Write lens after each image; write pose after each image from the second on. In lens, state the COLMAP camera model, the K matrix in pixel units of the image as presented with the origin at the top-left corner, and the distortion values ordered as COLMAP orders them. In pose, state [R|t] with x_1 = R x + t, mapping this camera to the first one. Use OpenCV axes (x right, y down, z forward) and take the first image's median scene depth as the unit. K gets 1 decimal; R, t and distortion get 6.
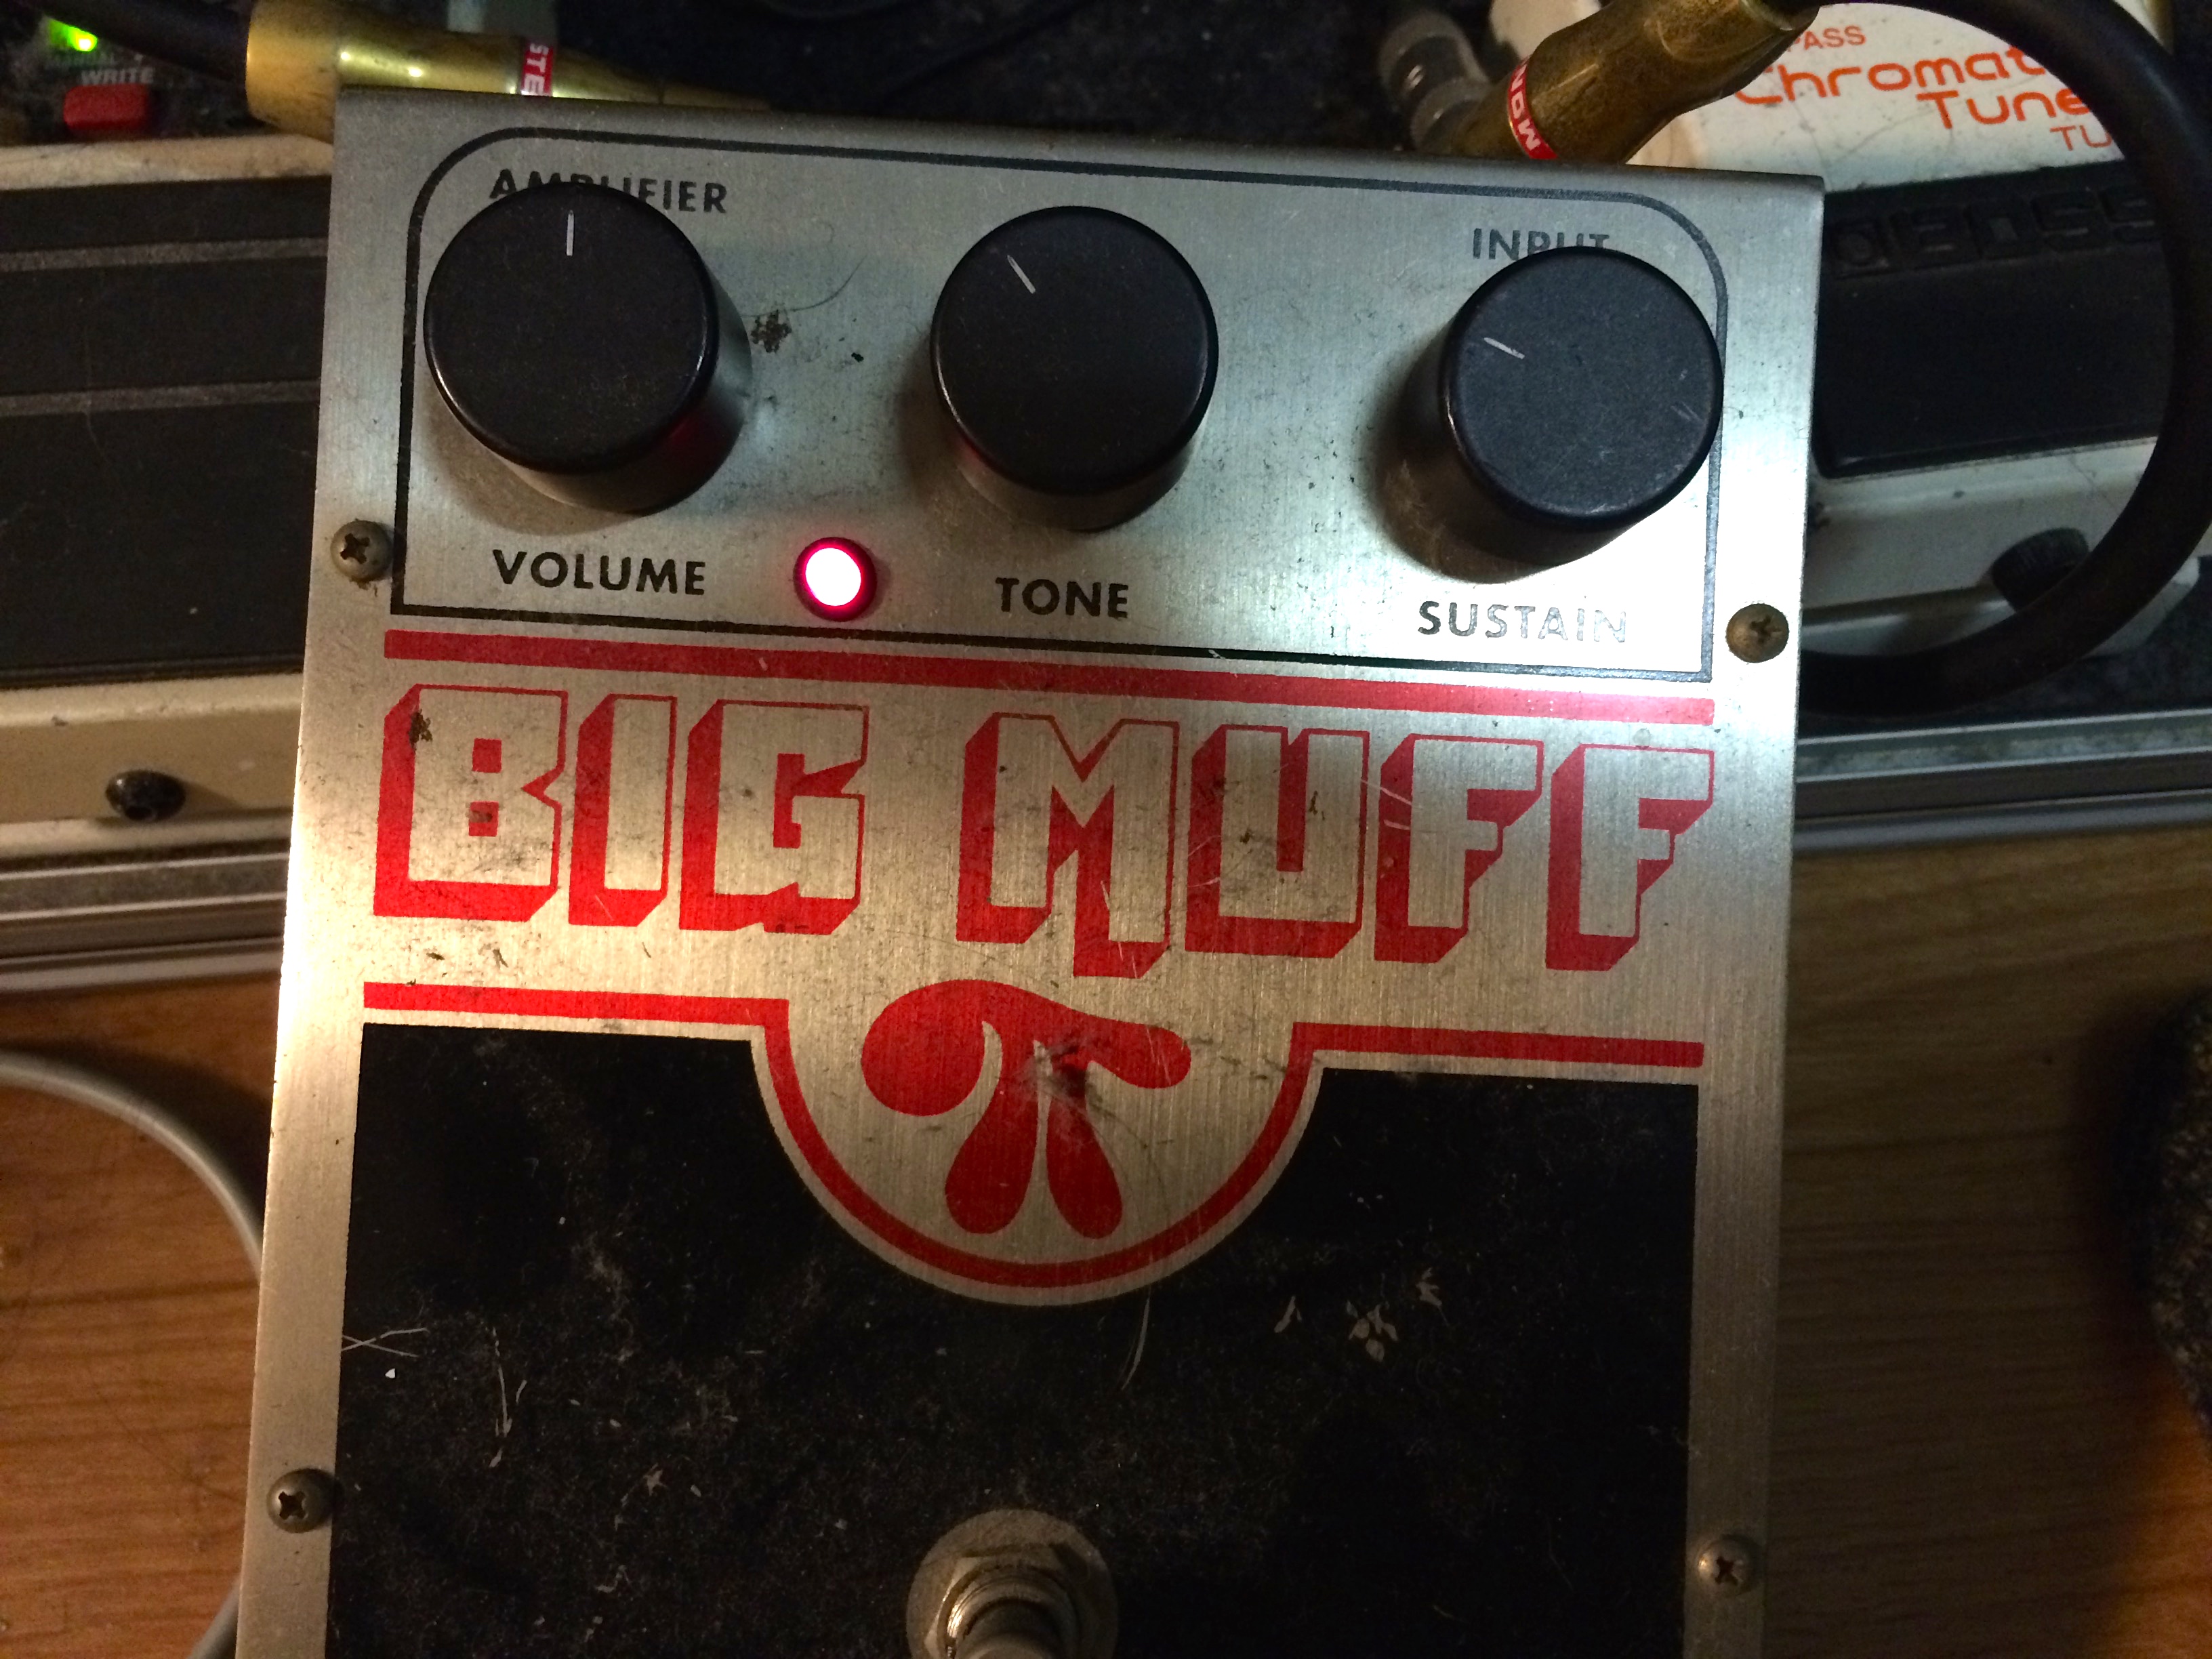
lens RADIAL K [[2174.4, 0, 1108.9], [0, 2174.4, 735.9], [0, 0, 1]] dist [0.068742, -0.100601]
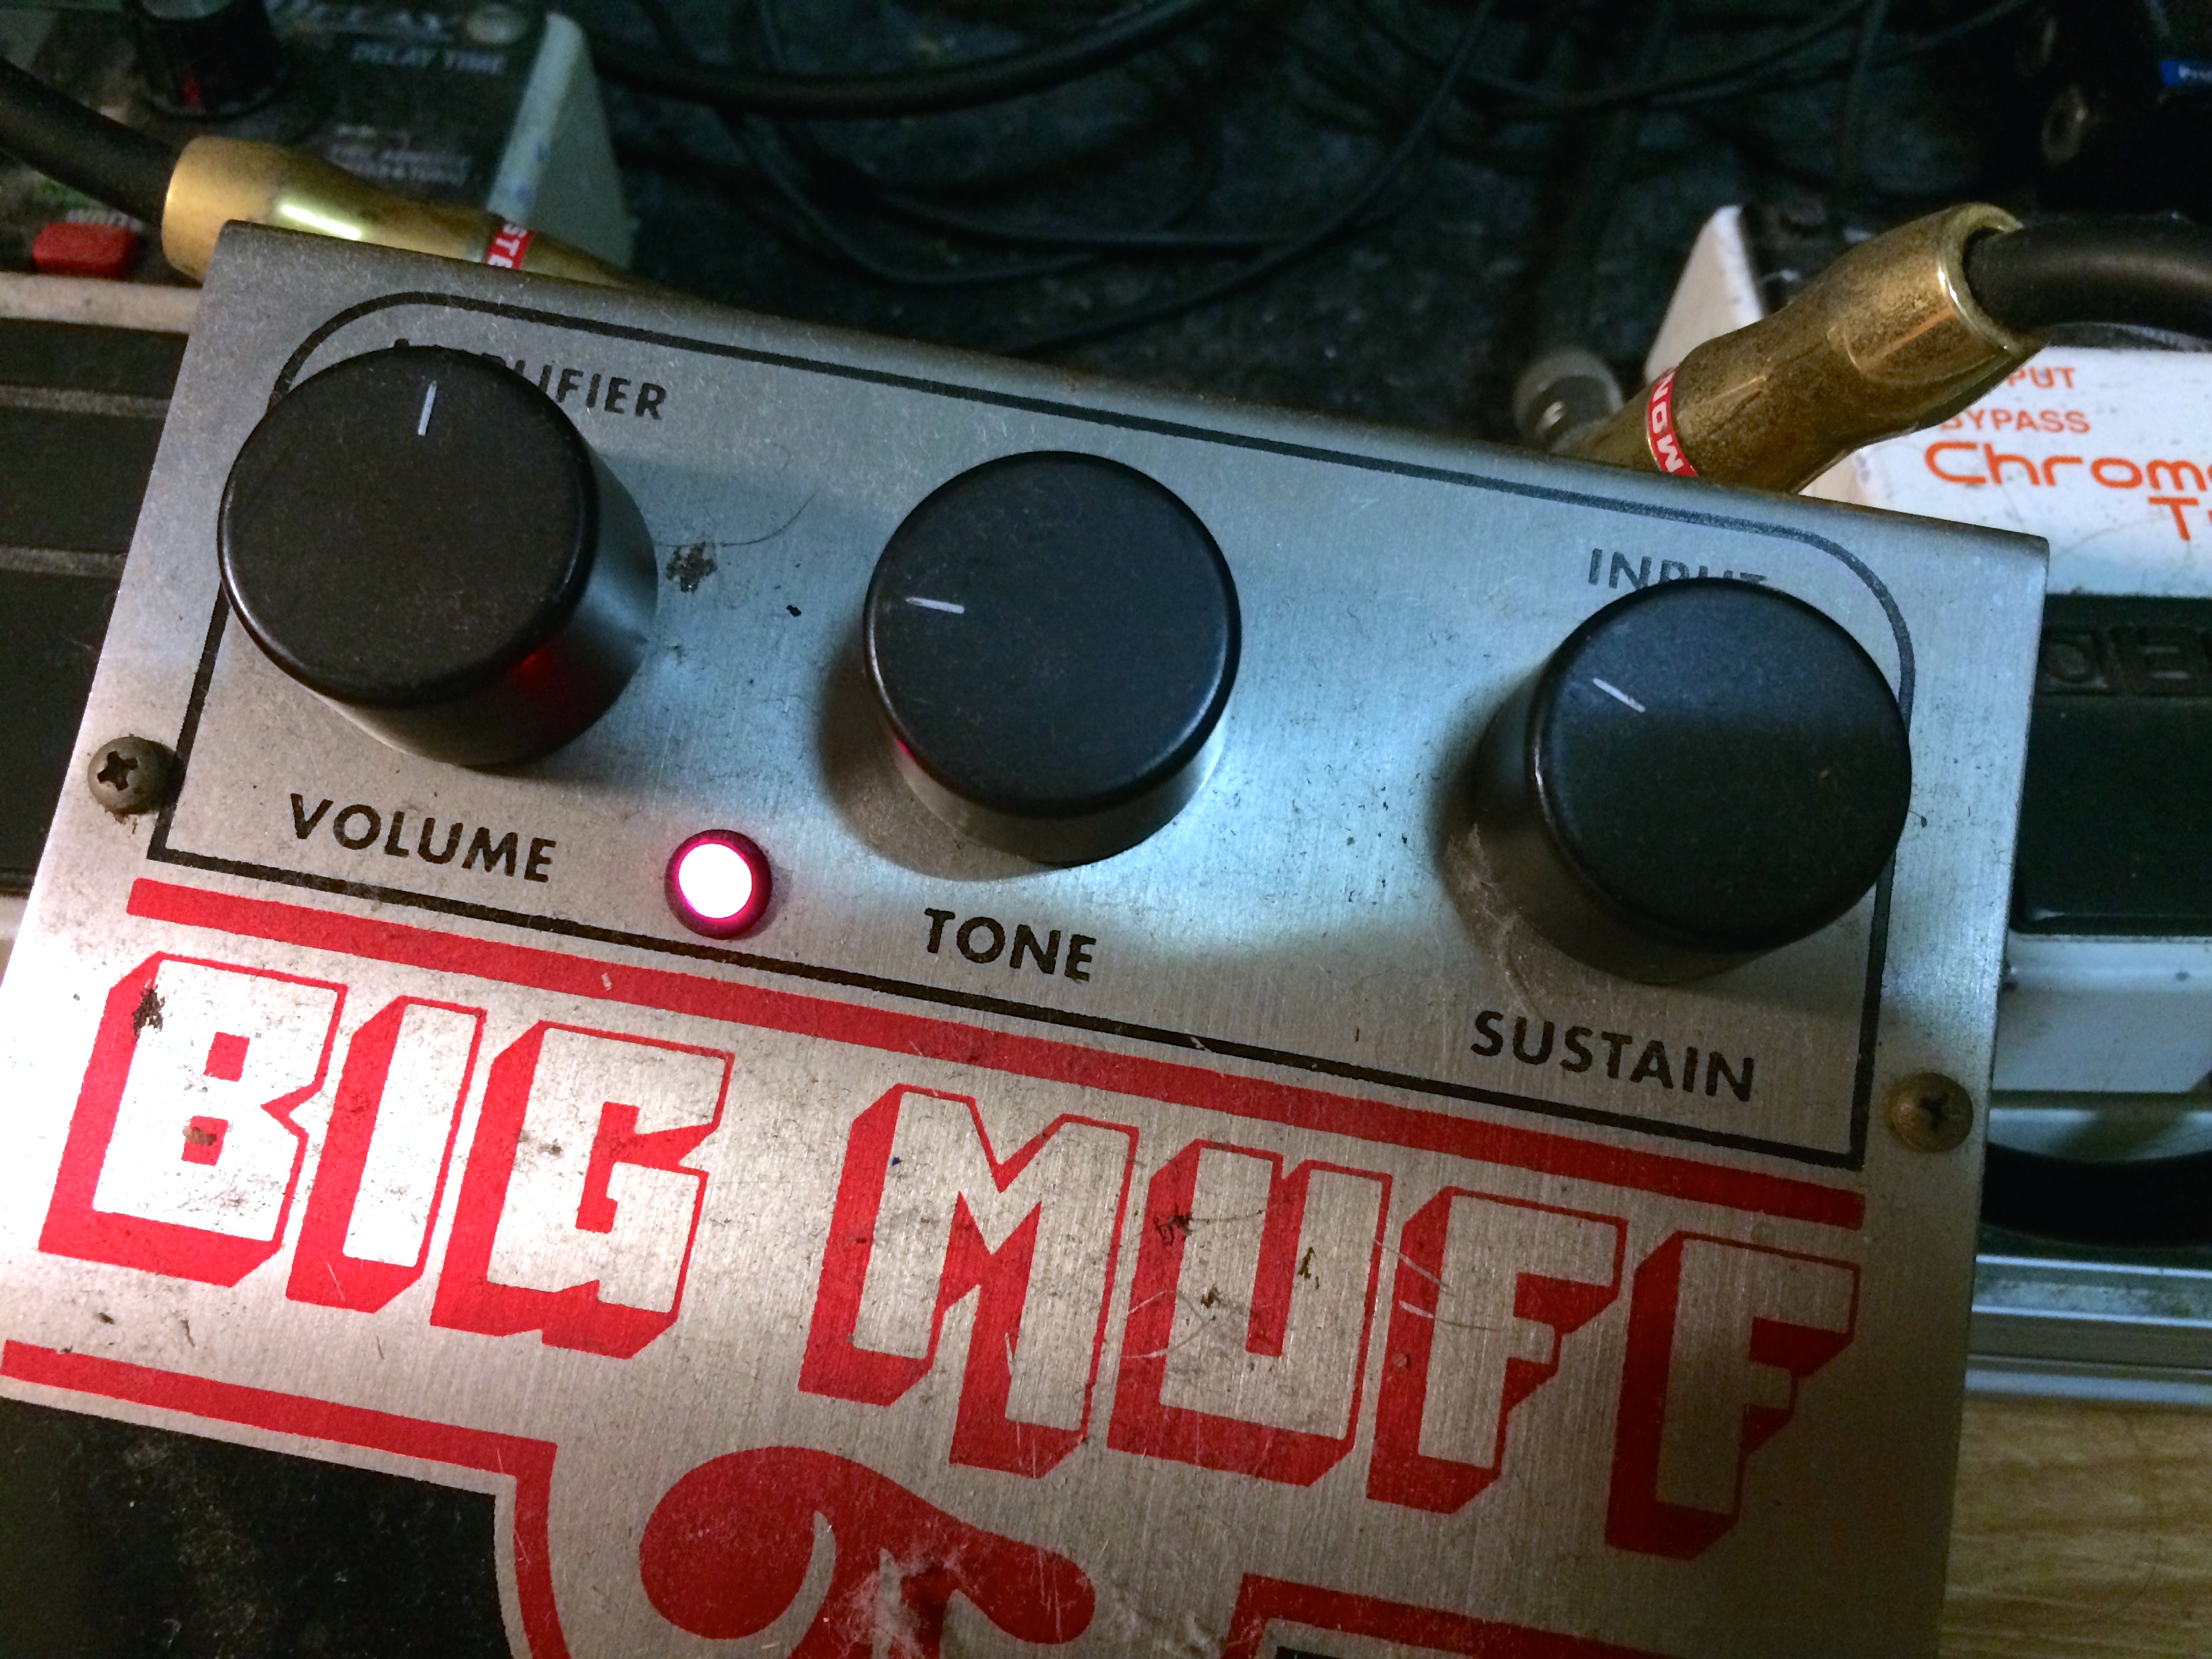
lens RADIAL K [[2174.4, 0, 1108.9], [0, 2174.4, 735.9], [0, 0, 1]] dist [0.068742, -0.100601]
pose [[0.990610, 0.118633, -0.067949, 0.057195], [-0.128918, 0.976017, -0.175418, -0.005425], [0.045509, 0.182531, 0.982146, 0.237469]]
